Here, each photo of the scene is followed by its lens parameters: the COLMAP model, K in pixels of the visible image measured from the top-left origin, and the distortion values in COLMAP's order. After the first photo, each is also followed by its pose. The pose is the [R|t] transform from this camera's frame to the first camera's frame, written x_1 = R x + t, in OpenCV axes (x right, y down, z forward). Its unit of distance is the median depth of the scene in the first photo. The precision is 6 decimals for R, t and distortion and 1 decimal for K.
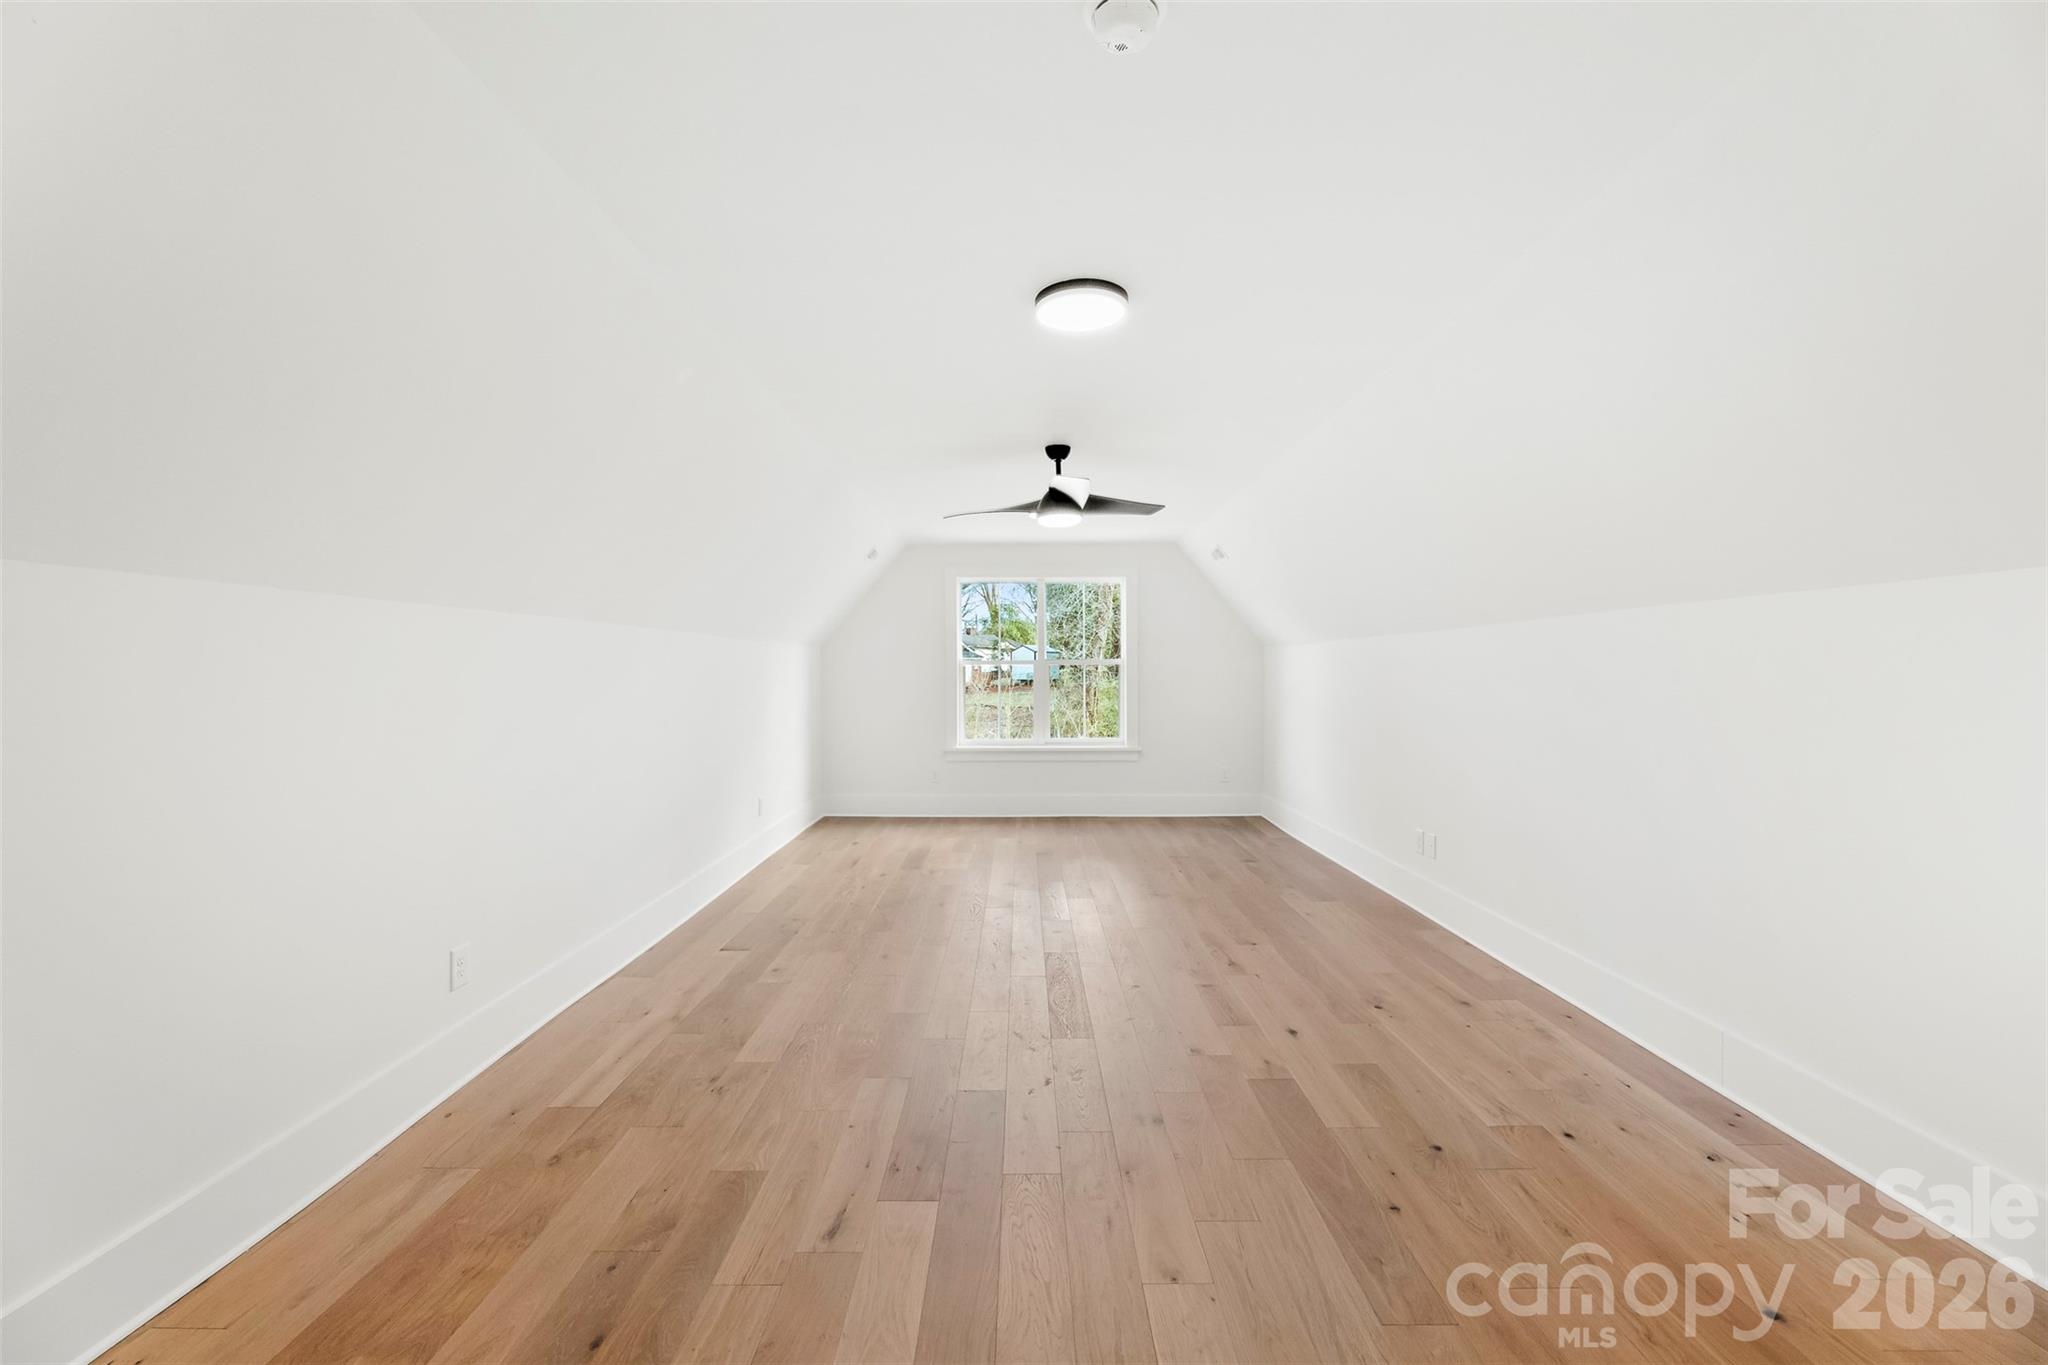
lens RADIAL K [[825.0, 0, 1017.2], [0, 825.0, 667.4], [0, 0, 1]] dist [0.000402, -0.000374]
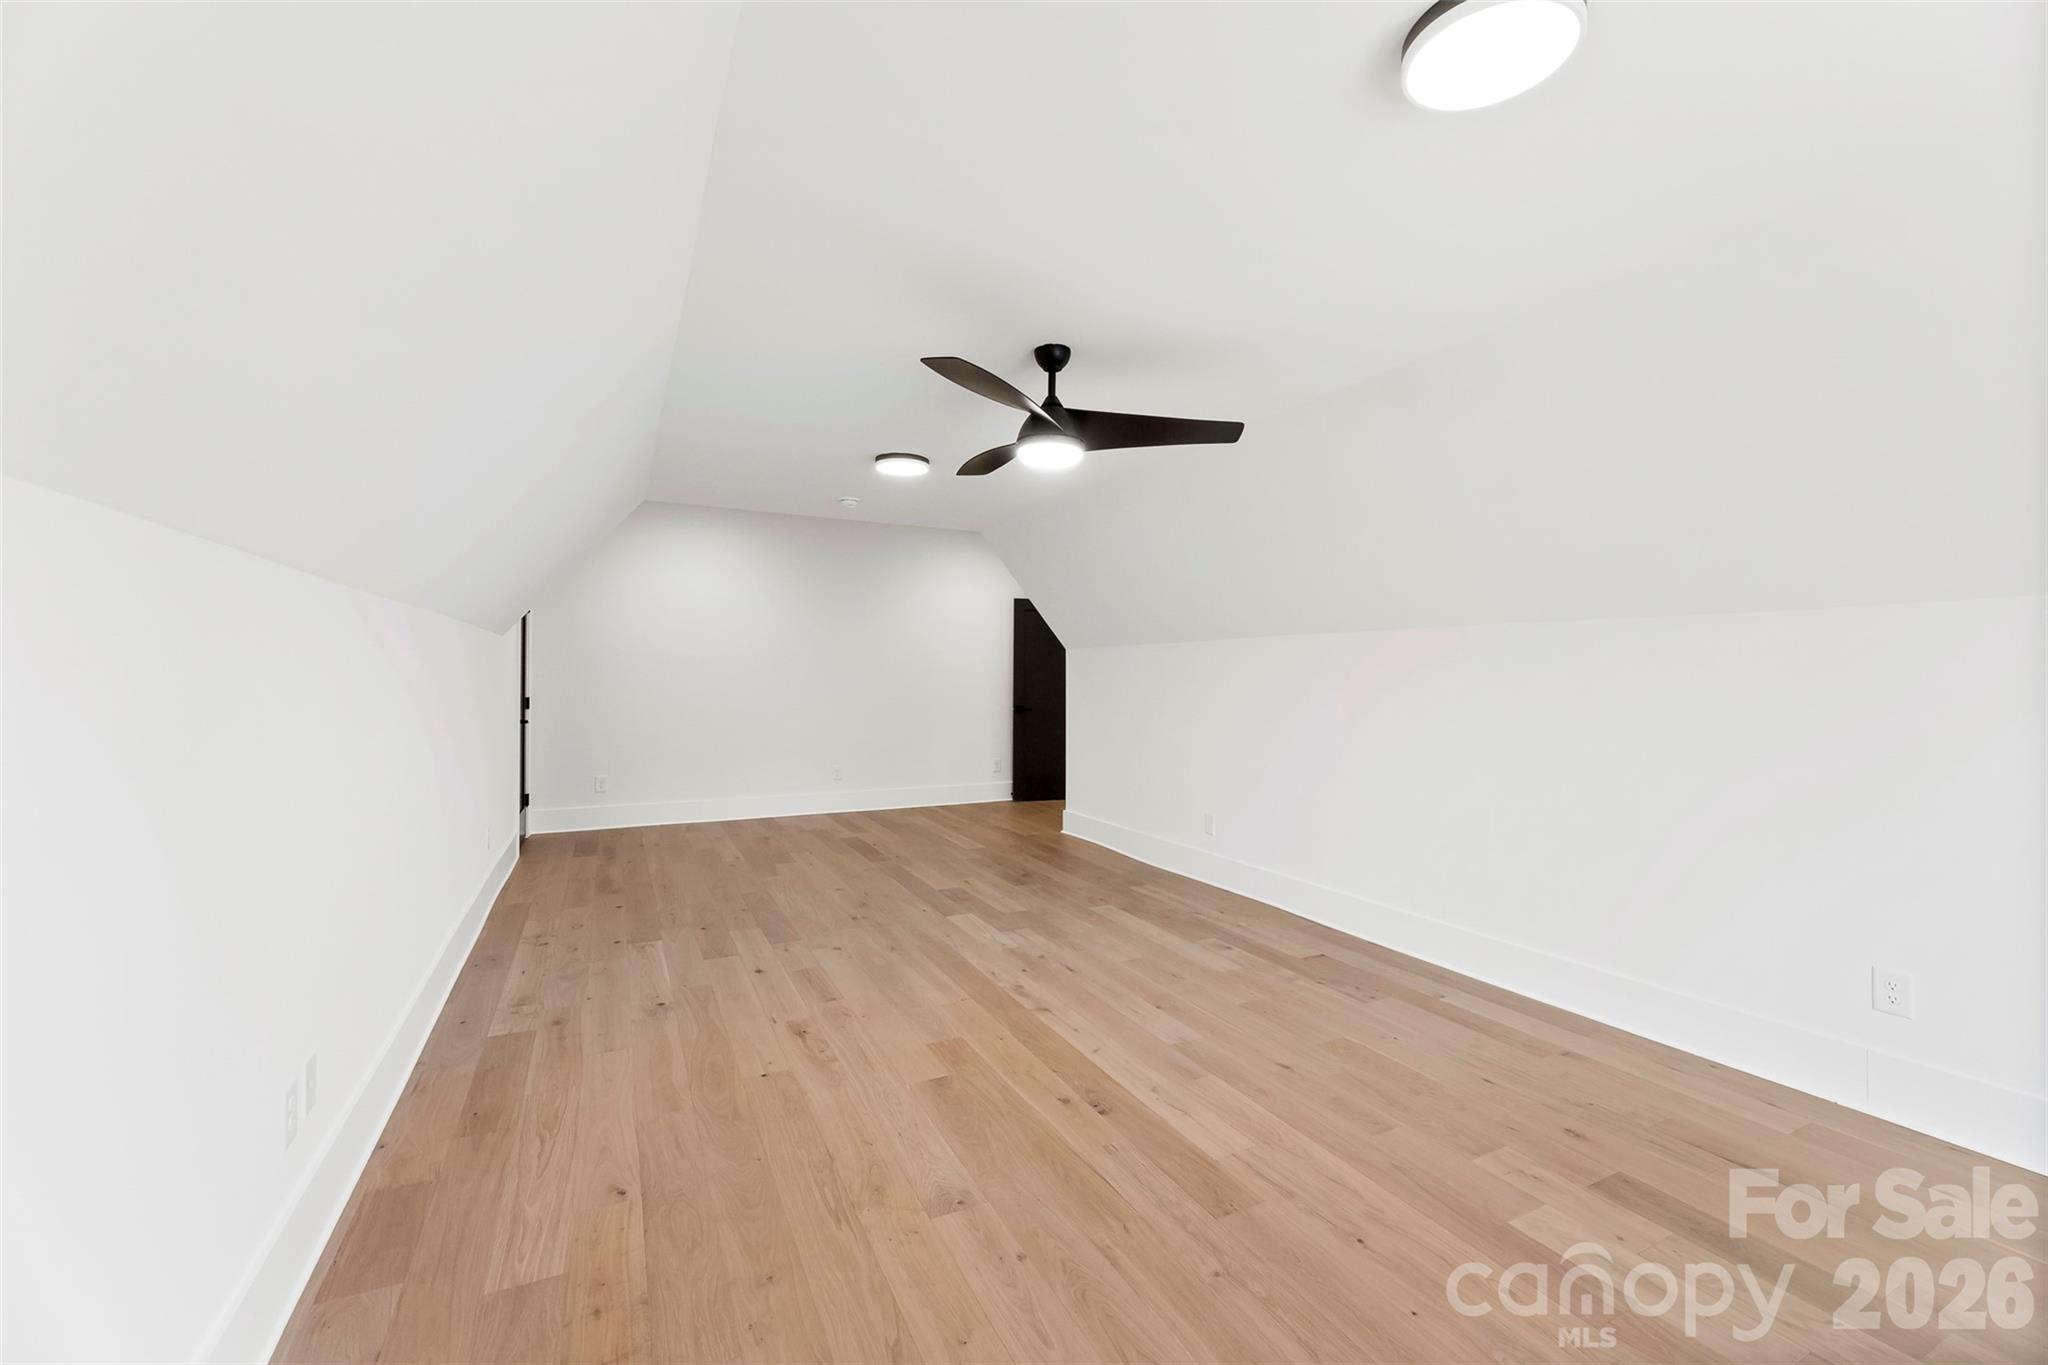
lens RADIAL K [[825.0, 0, 1017.2], [0, 825.0, 667.4], [0, 0, 1]] dist [0.000402, -0.000374]
pose [[-0.892481, -0.006788, -0.451034, 0.536967], [-0.002029, 0.999937, -0.011034, 0.013009], [0.451081, -0.008932, -0.892438, 2.219380]]
